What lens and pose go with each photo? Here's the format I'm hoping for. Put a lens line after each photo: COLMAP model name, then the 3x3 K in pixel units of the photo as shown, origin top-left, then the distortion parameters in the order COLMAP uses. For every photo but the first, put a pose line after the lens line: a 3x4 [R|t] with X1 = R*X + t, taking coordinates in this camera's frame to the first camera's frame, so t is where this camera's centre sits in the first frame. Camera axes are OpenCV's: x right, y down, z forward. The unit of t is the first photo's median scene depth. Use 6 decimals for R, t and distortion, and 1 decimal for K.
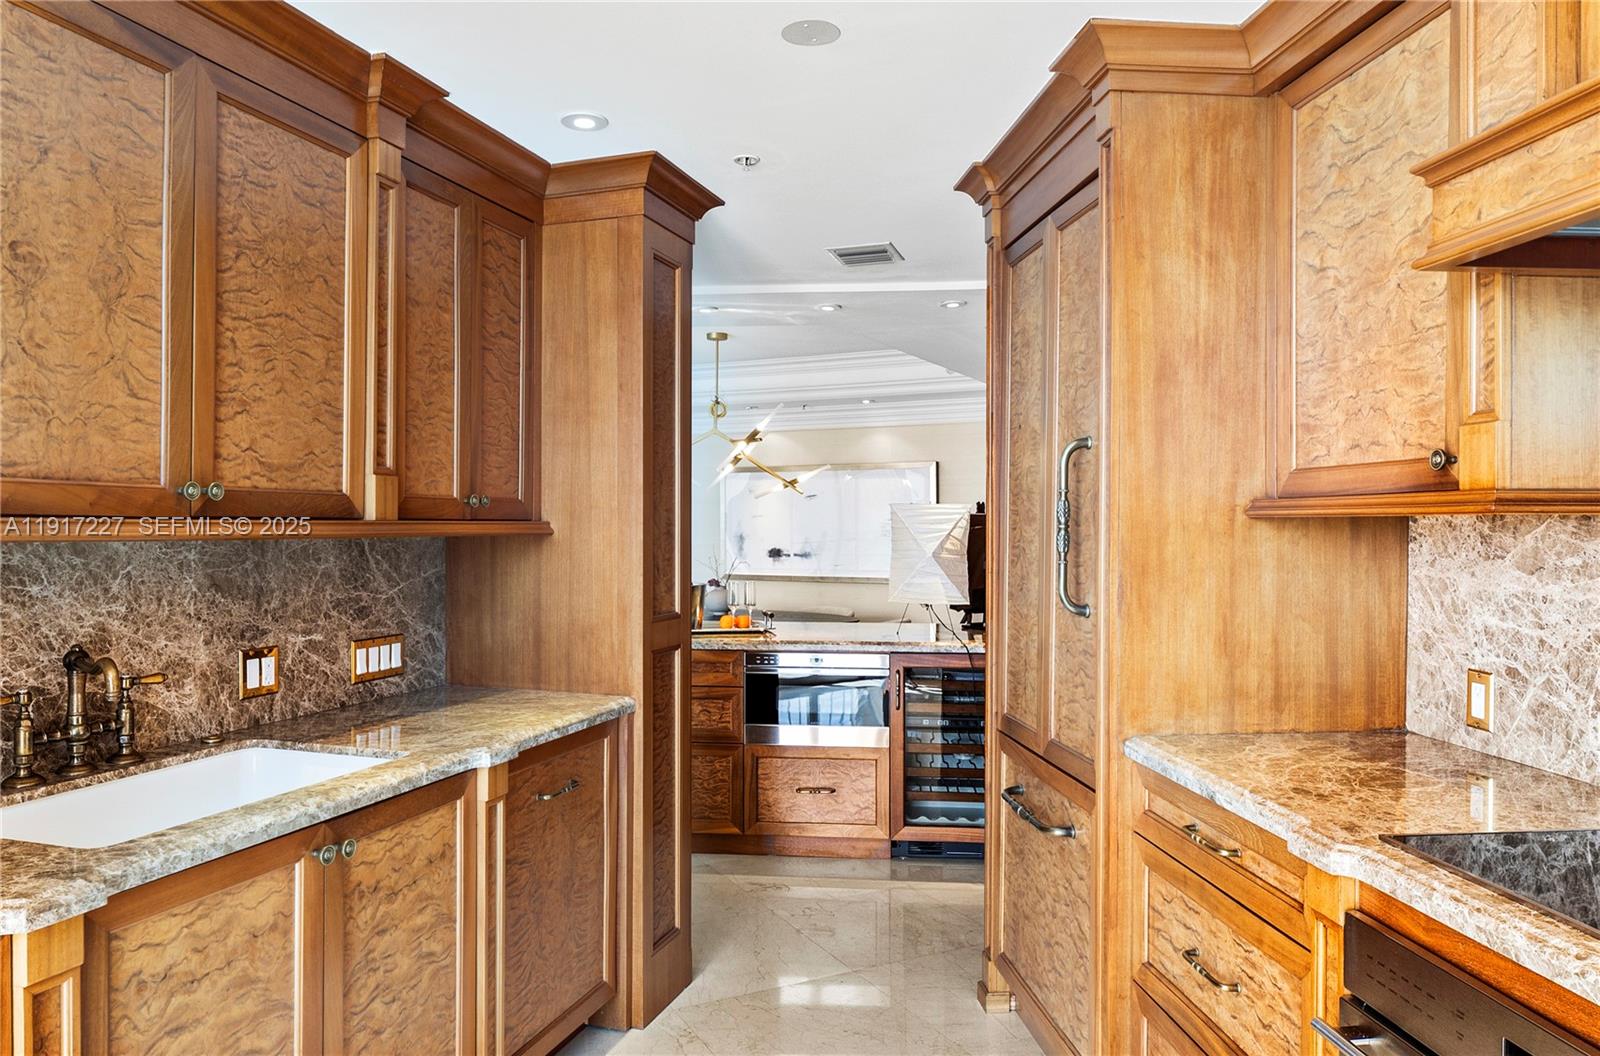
lens RADIAL K [[1081.7, 0, 800.4], [0, 1081.7, 535.6], [0, 0, 1]] dist [0.002063, 0.002786]
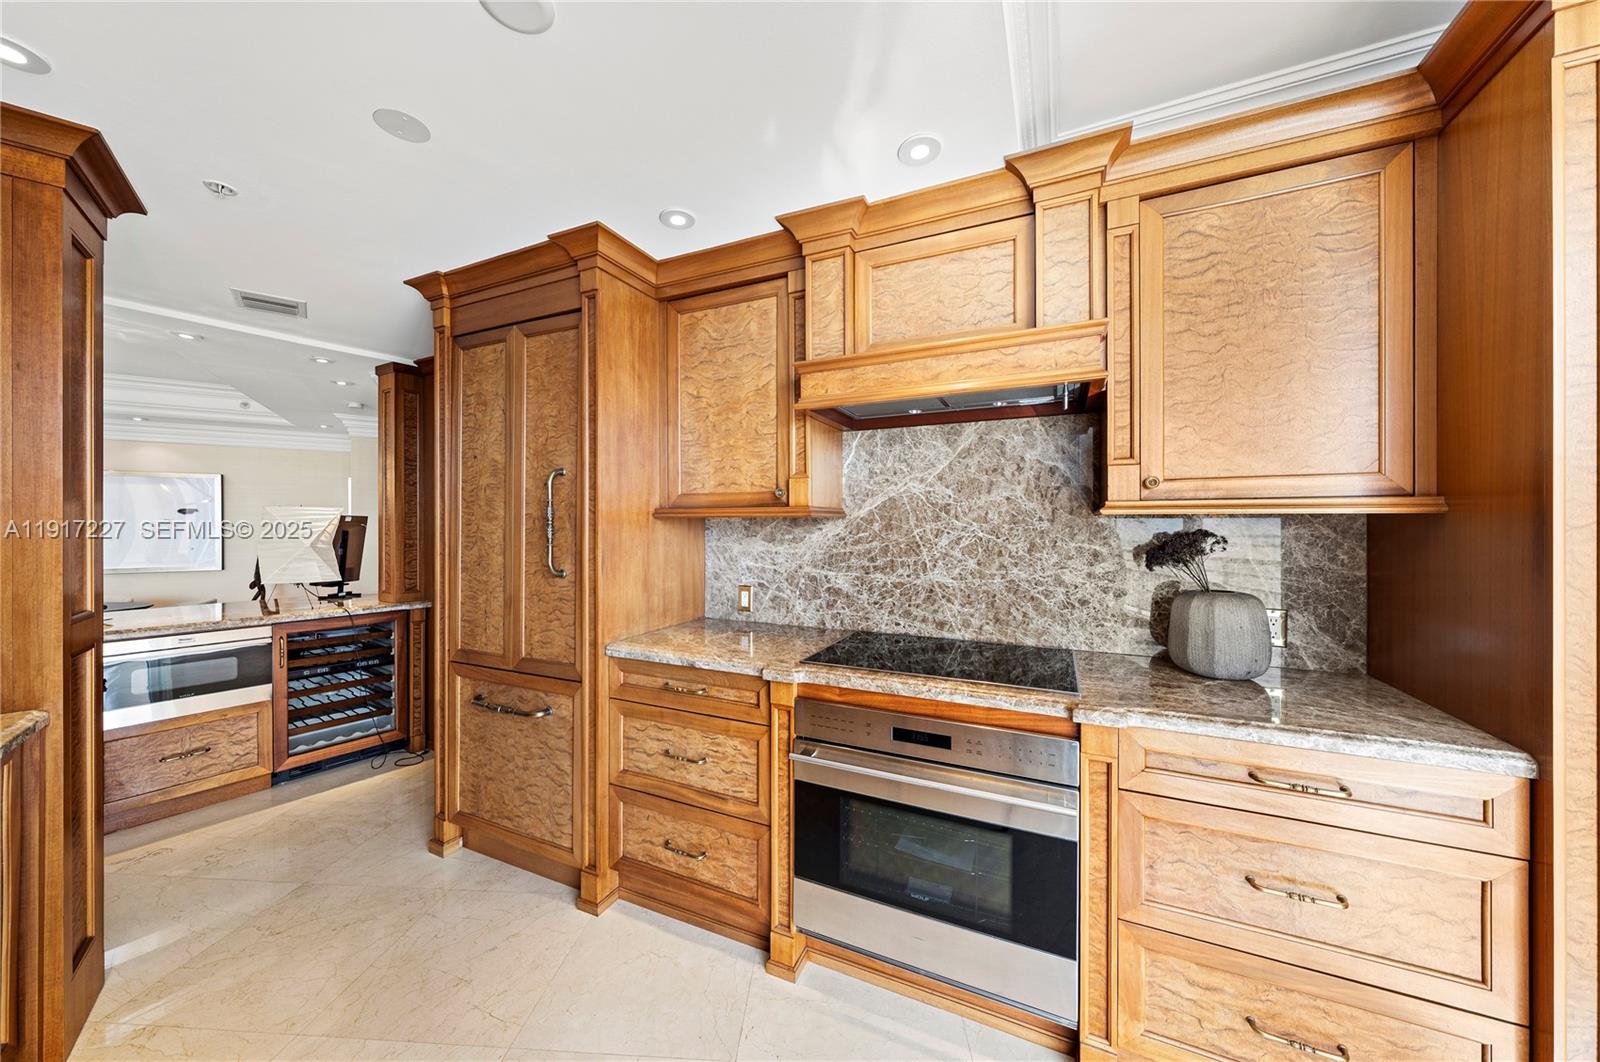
lens RADIAL K [[546.4, 0, 810.8], [0, 546.4, 525.1], [0, 0, 1]] dist [-0.002566, 0.000253]
pose [[0.517737, -0.001831, 0.855538, -0.274046], [0.009197, 0.999952, -0.003425, 0.001703], [-0.855490, 0.009642, 0.517729, 0.268289]]
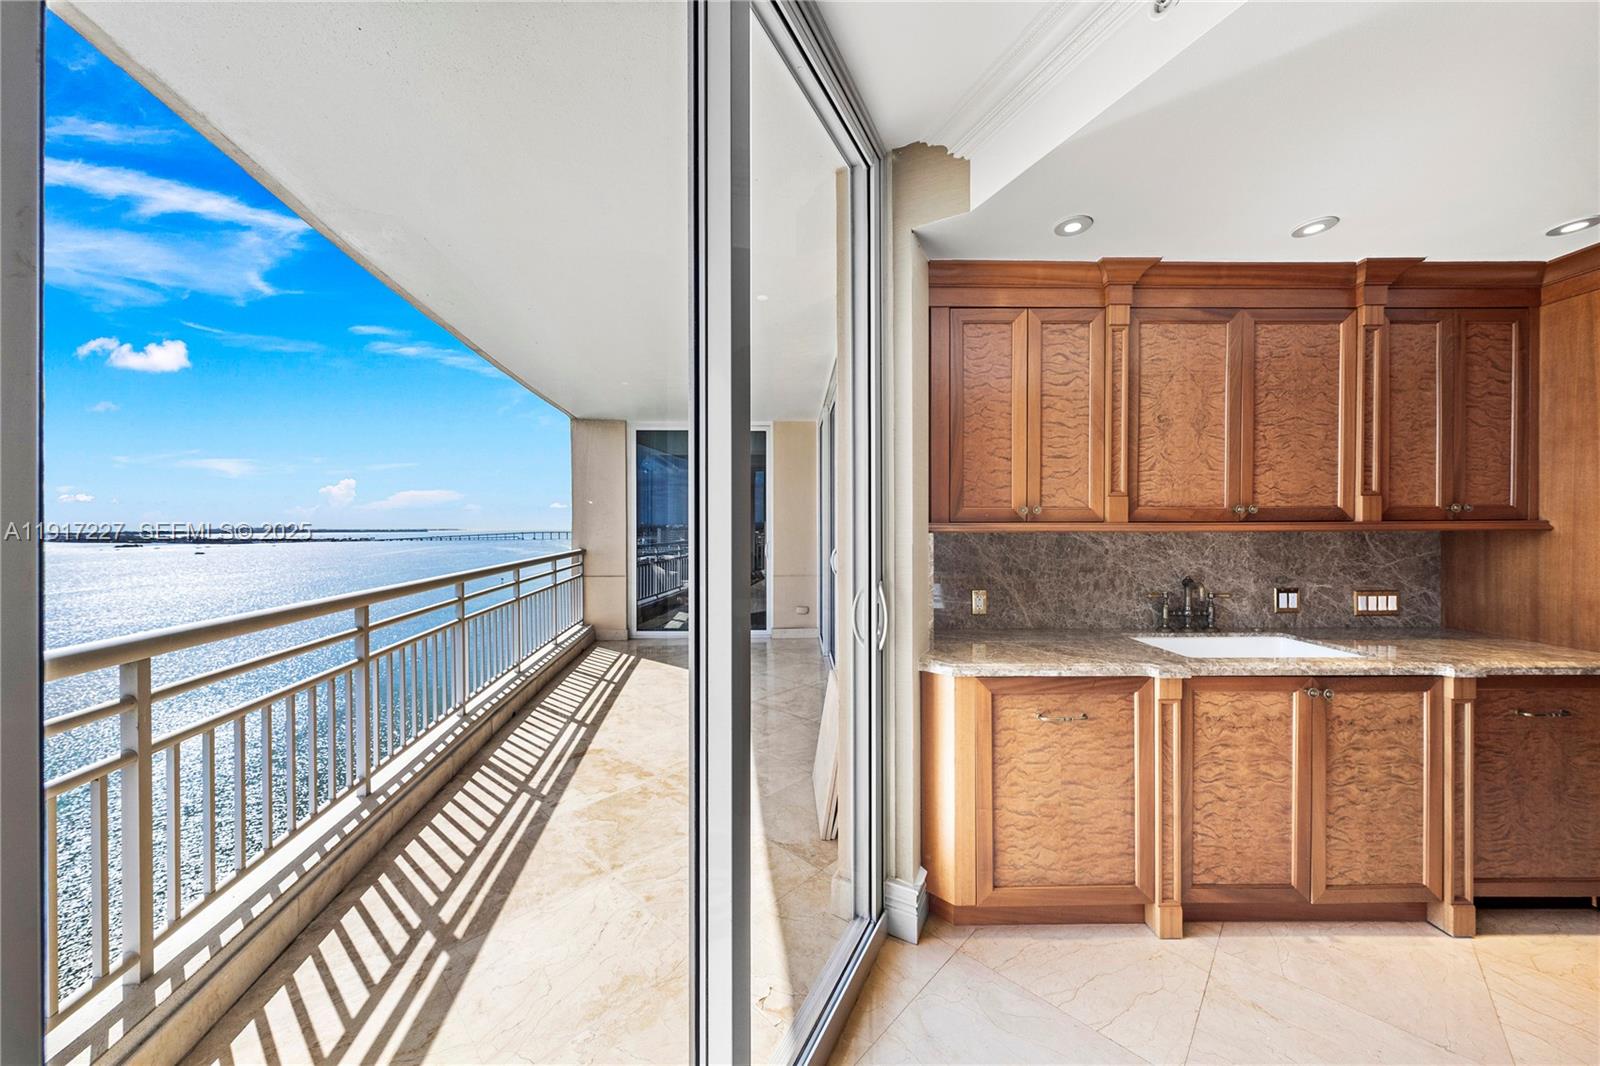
lens RADIAL K [[546.4, 0, 787.0], [0, 546.4, 529.0], [0, 0, 1]] dist [-0.002566, 0.000253]
pose [[0.309320, 0.002543, -0.950955, 0.162461], [-0.002933, 0.999994, 0.001720, -0.000798], [0.950954, 0.002257, 0.309325, -0.167292]]
